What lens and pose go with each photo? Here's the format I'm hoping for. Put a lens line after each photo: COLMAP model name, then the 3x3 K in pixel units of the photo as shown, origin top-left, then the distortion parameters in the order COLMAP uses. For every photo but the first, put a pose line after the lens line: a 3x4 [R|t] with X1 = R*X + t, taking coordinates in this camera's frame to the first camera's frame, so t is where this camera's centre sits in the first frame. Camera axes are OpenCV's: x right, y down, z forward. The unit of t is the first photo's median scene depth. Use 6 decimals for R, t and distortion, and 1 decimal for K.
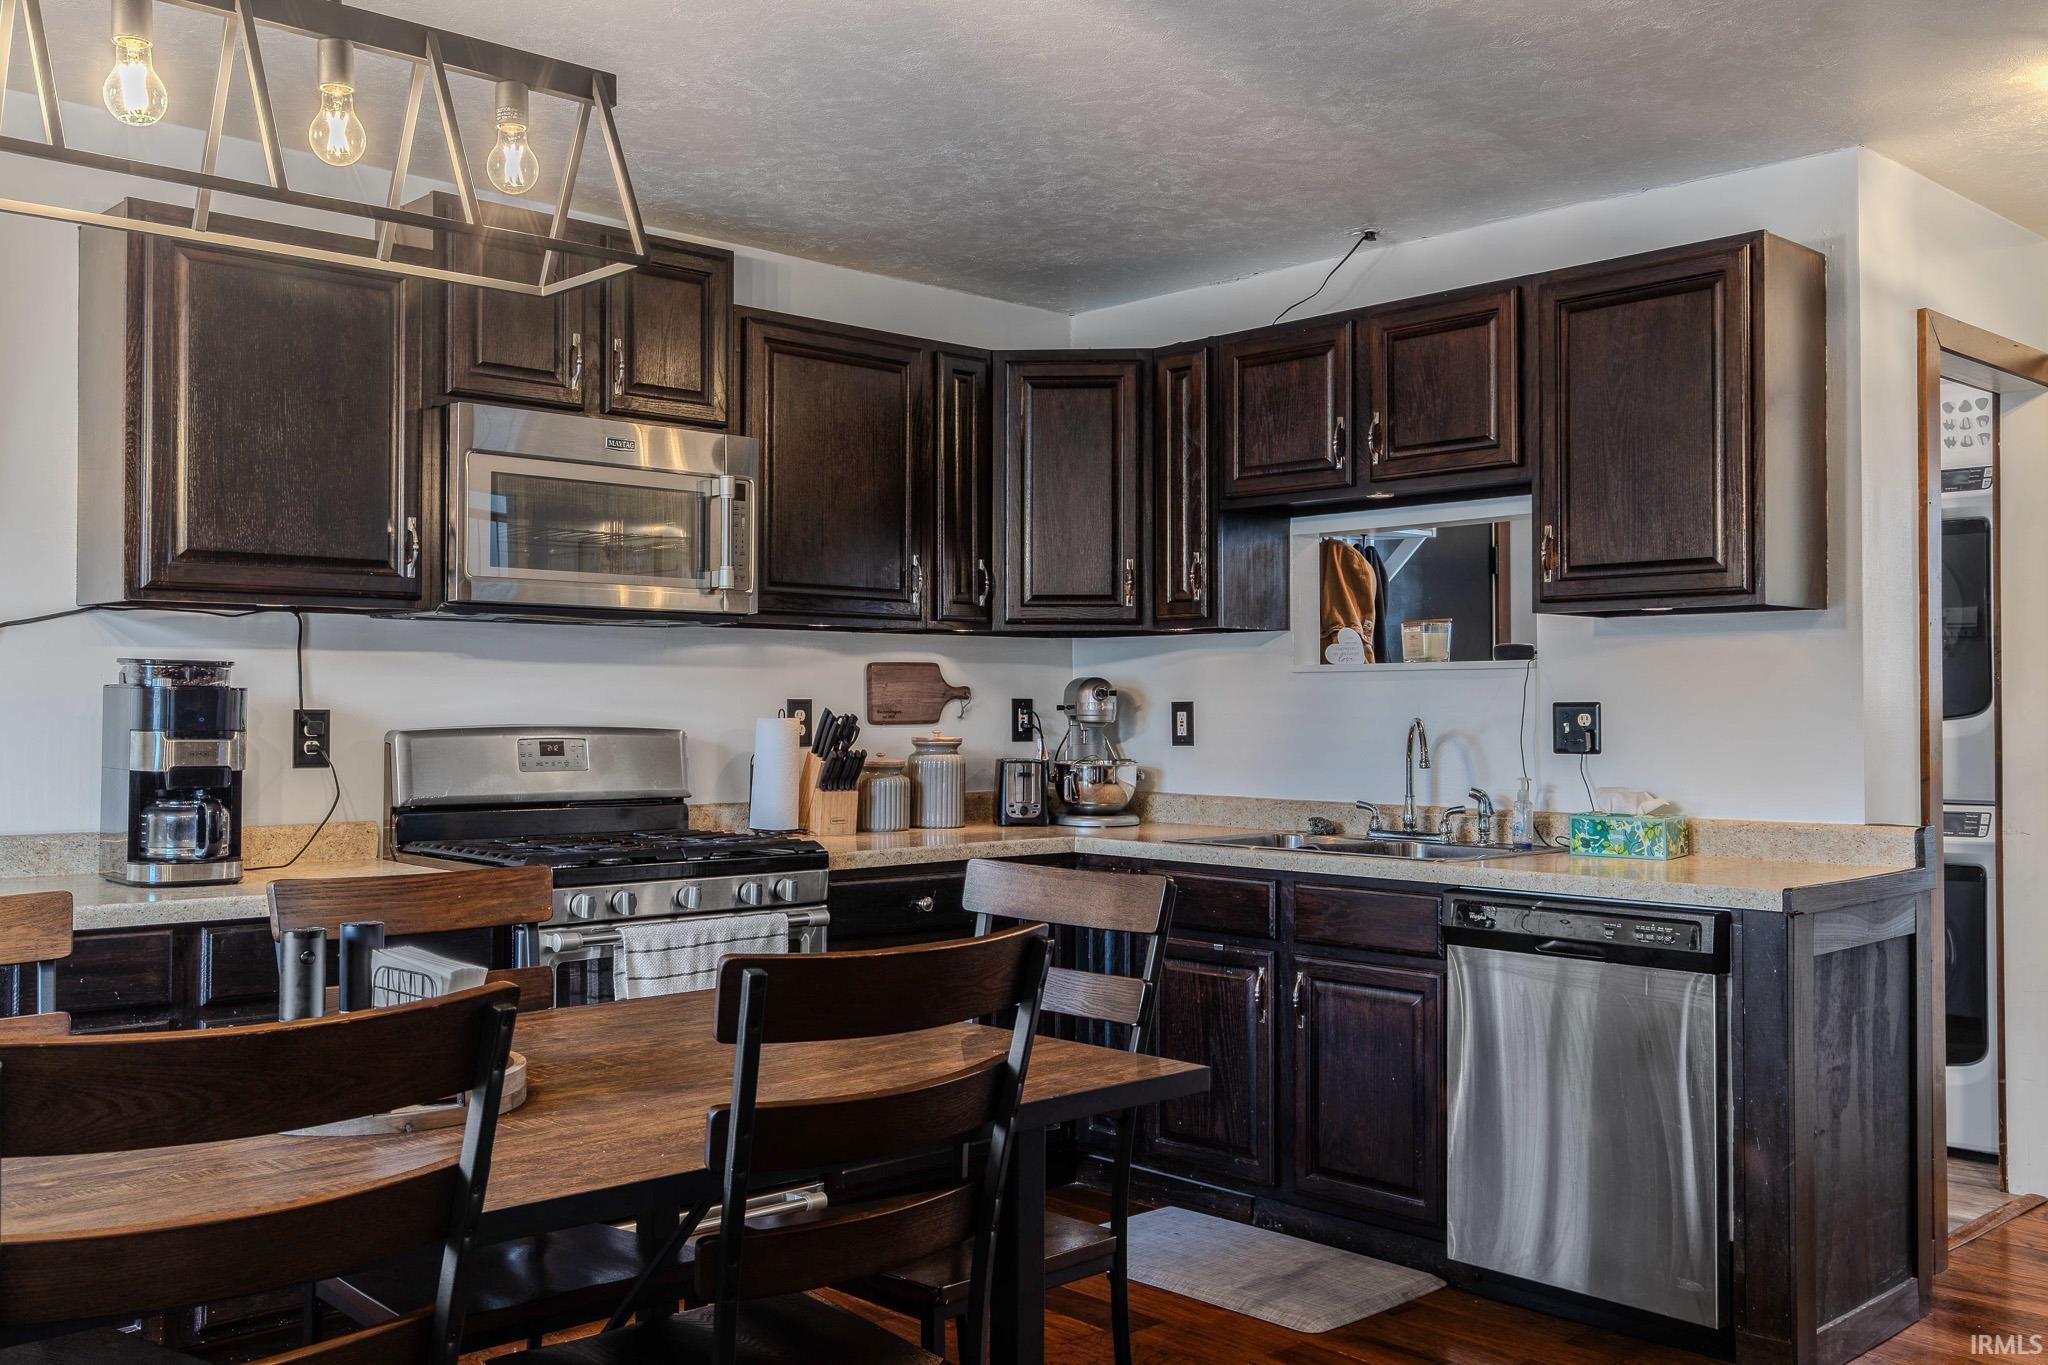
lens RADIAL K [[1843.0, 0, 1021.2], [0, 1843.0, 690.7], [0, 0, 1]] dist [0.004134, -0.001295]
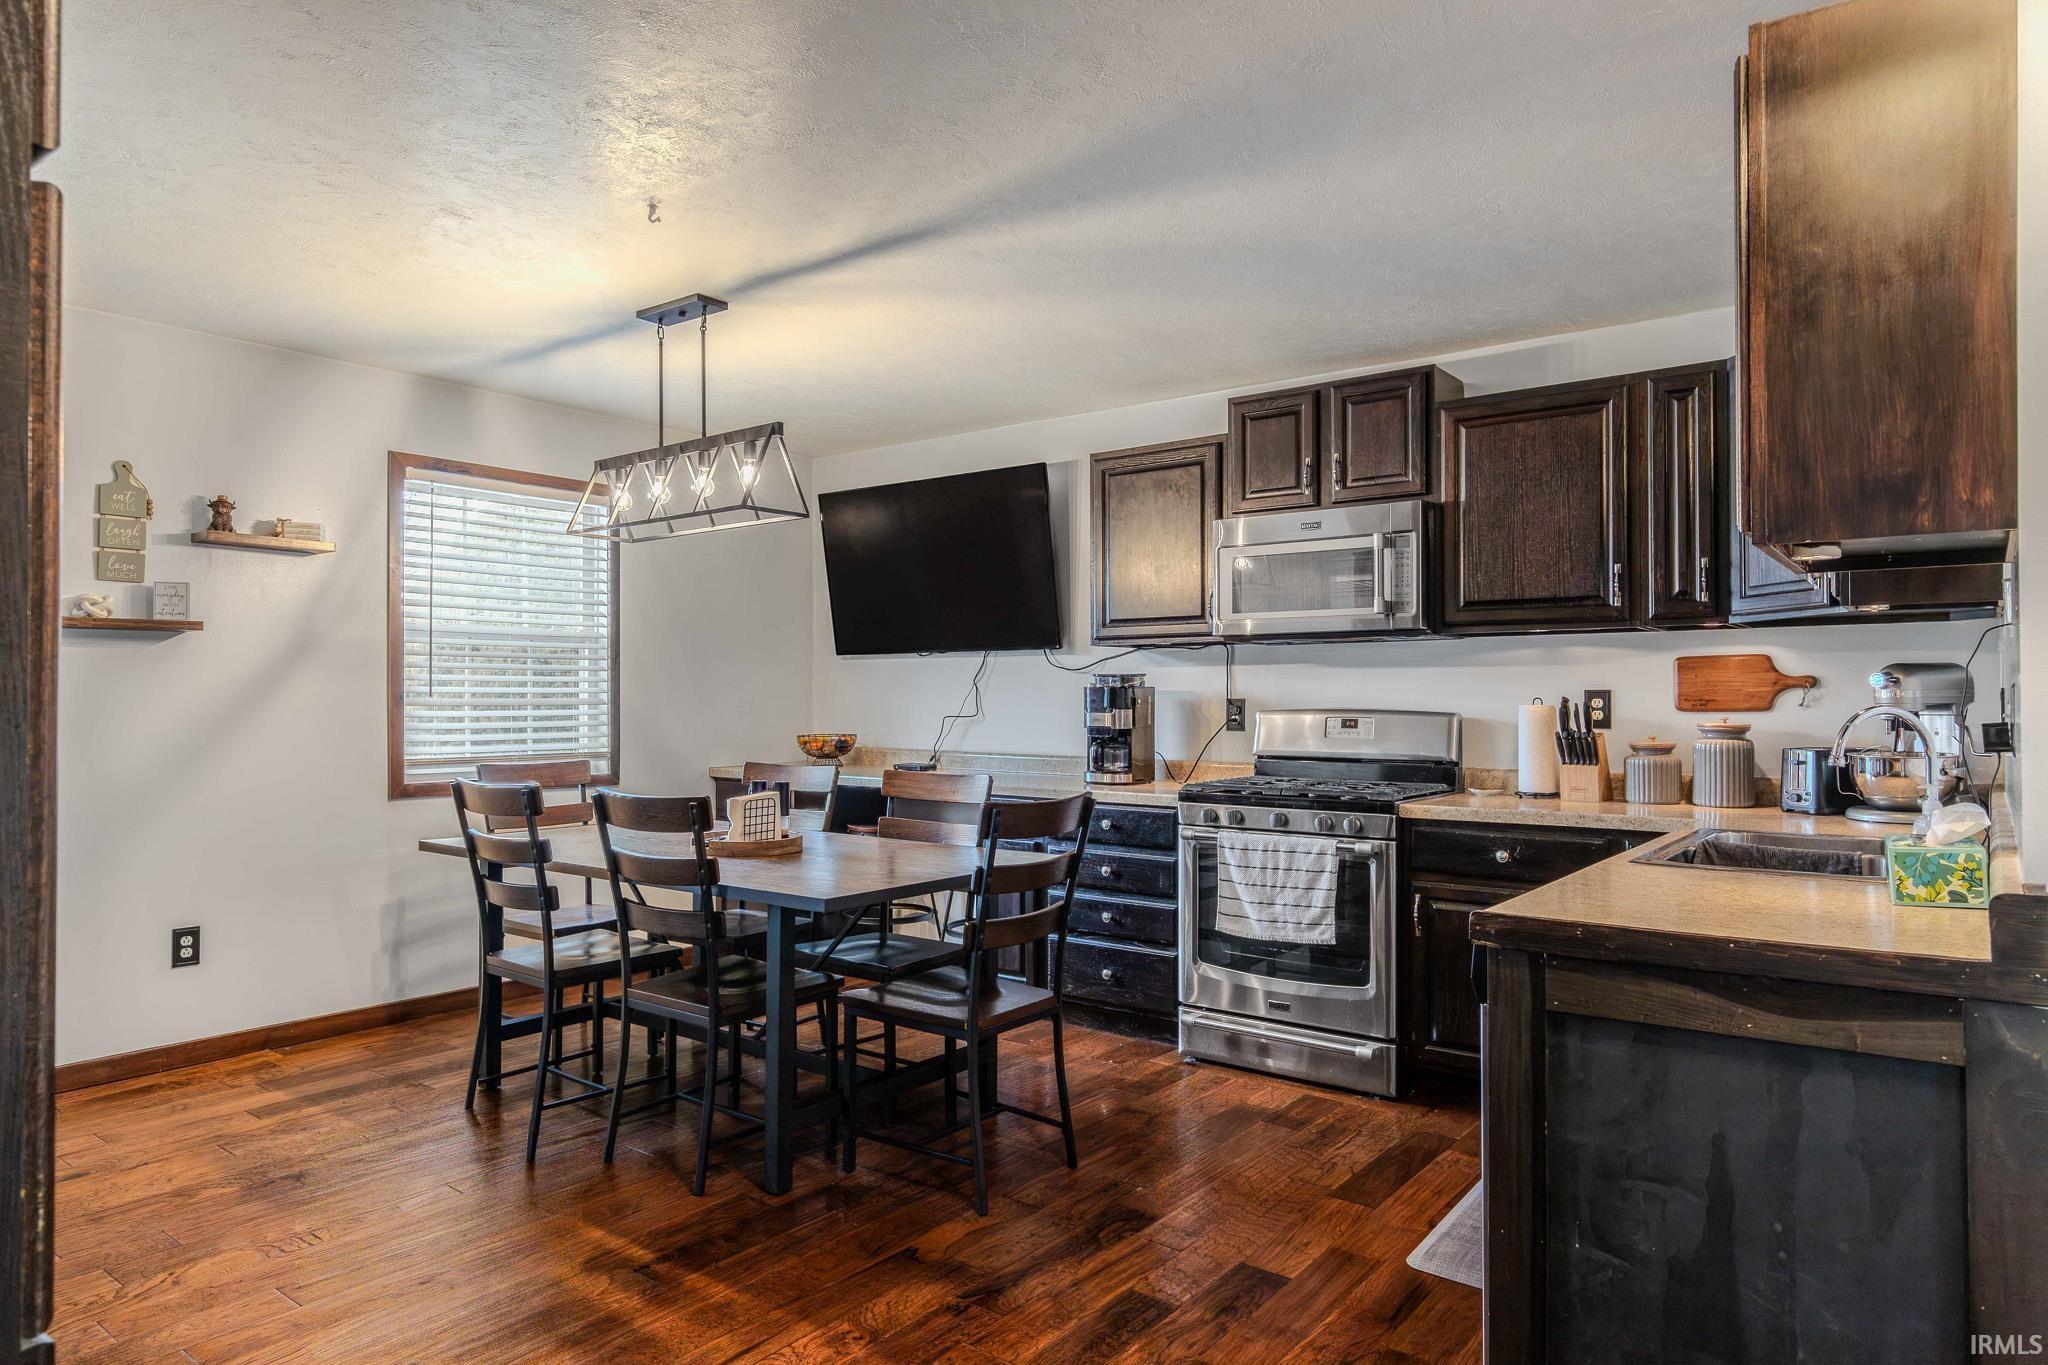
lens RADIAL K [[1258.4, 0, 1019.0], [0, 1258.4, 681.2], [0, 0, 1]] dist [0.003201, 0.000310]
pose [[0.158242, -0.015874, -0.987273, 0.769287], [0.008257, 0.999857, -0.014753, 0.009581], [0.987366, -0.005818, 0.158350, 0.581584]]
